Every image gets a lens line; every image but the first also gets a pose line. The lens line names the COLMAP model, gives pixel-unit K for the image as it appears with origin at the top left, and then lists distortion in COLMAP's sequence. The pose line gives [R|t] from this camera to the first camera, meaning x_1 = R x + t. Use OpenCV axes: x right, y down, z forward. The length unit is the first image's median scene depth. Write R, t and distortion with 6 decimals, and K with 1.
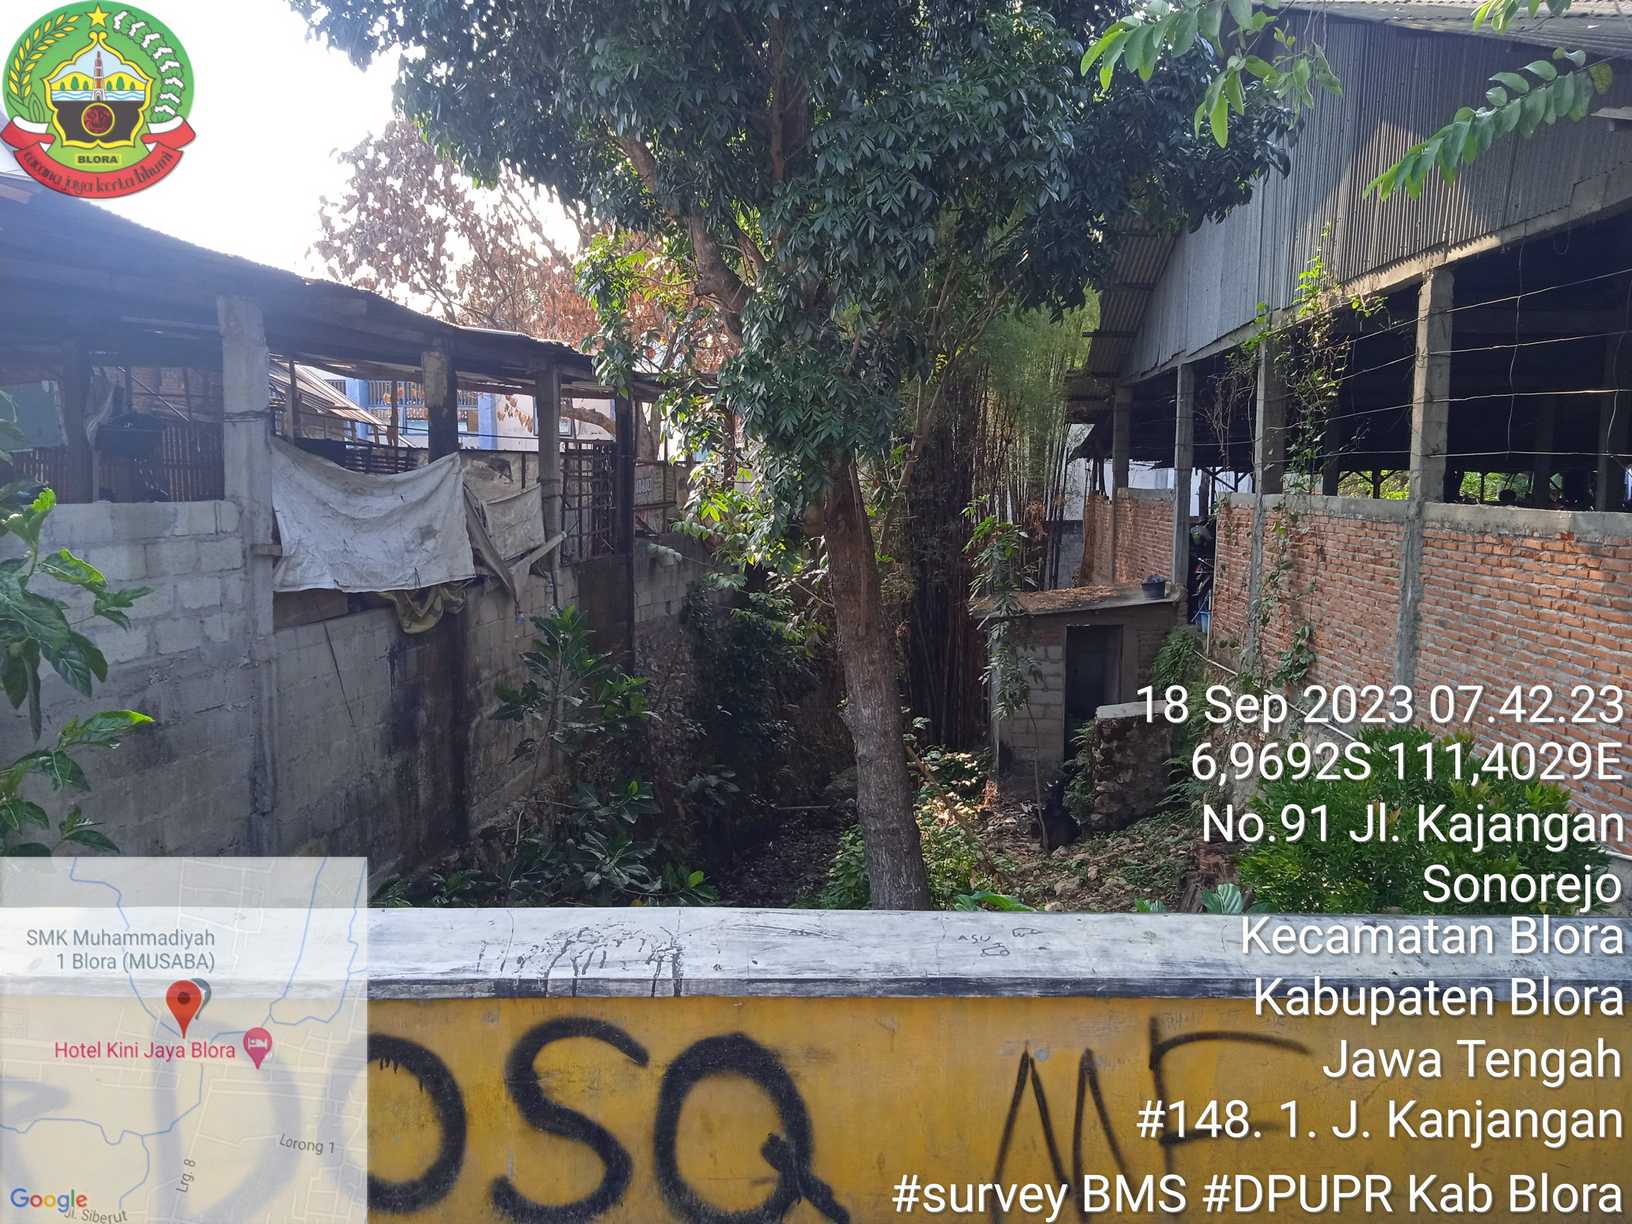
lens RADIAL K [[1337.1, 0, 816.0], [0, 1337.1, 612.0], [0, 0, 1]] dist [0.083976, -0.122725]
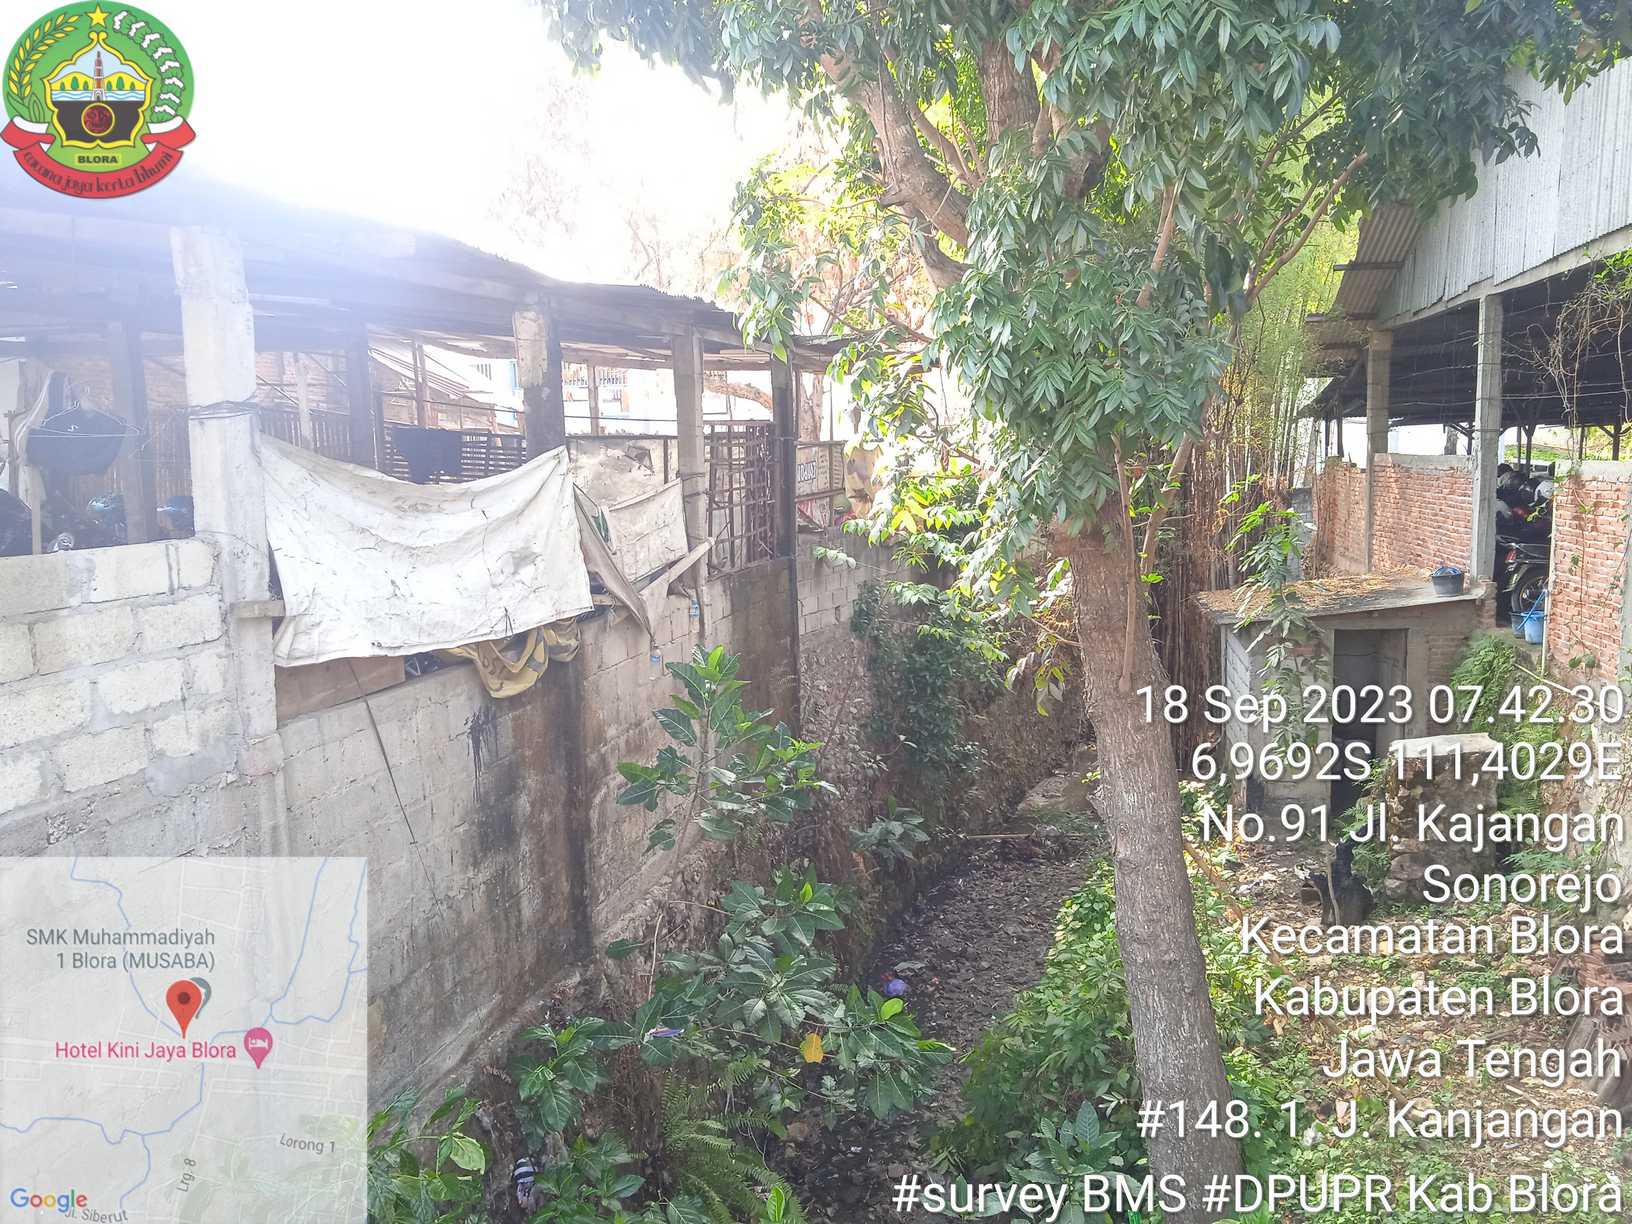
lens RADIAL K [[1315.9, 0, 815.9], [0, 1315.9, 627.3], [0, 0, 1]] dist [0.080896, -0.120179]
pose [[0.992649, -0.014747, -0.120126, -0.037090], [0.019031, 0.999220, 0.034595, -0.037589], [0.119522, -0.036627, 0.992156, 0.261061]]
